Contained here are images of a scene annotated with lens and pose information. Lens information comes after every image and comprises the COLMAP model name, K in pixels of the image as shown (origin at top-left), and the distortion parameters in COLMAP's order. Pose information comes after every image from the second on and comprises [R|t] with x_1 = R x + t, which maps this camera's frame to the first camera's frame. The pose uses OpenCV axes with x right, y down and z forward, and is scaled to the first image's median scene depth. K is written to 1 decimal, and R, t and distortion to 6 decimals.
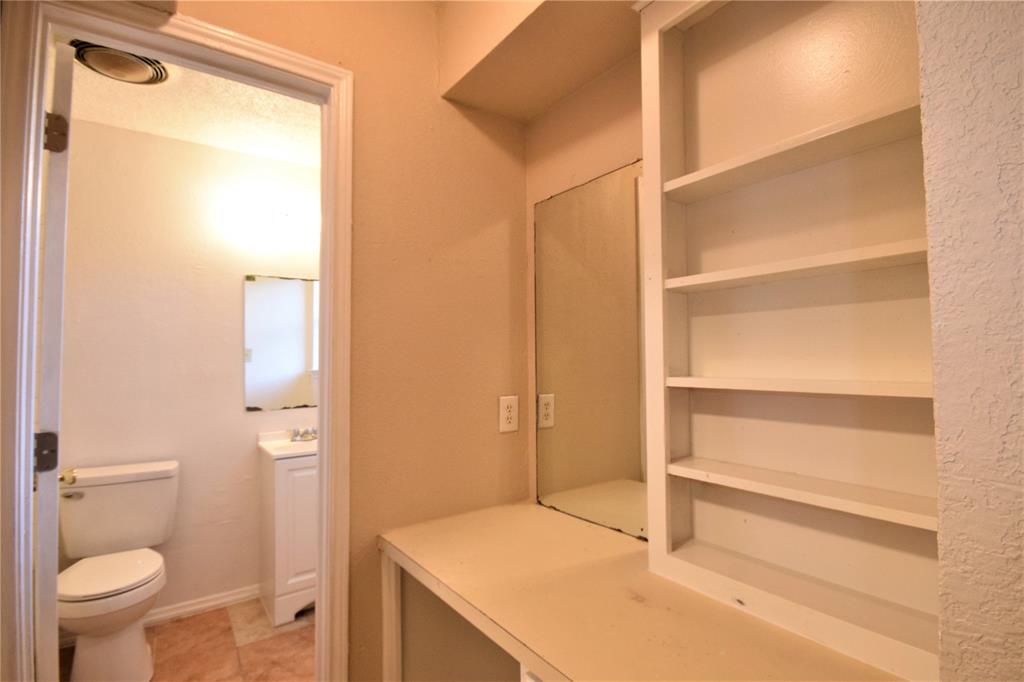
lens RADIAL K [[507.6, 0, 509.5], [0, 507.6, 340.1], [0, 0, 1]] dist [-0.004184, -0.000667]
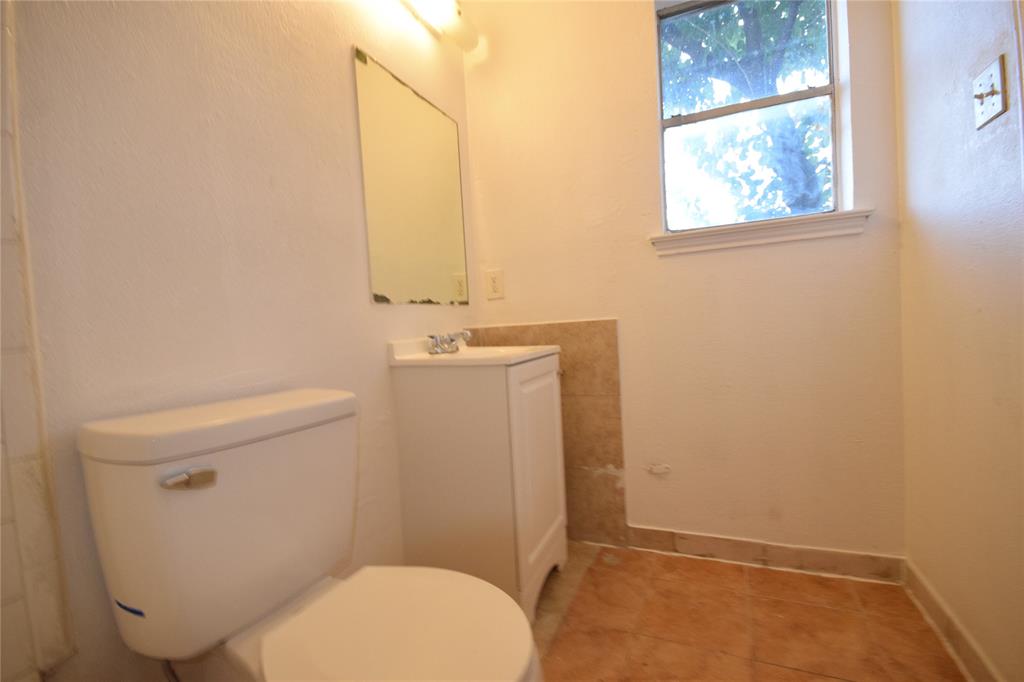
lens RADIAL K [[465.7, 0, 514.9], [0, 465.7, 345.2], [0, 0, 1]] dist [0.004652, 0.000115]
pose [[0.847557, -0.055897, 0.527753, -0.653430], [0.023876, 0.997447, 0.067299, 0.155647], [-0.530168, -0.044439, 0.846727, 0.479535]]
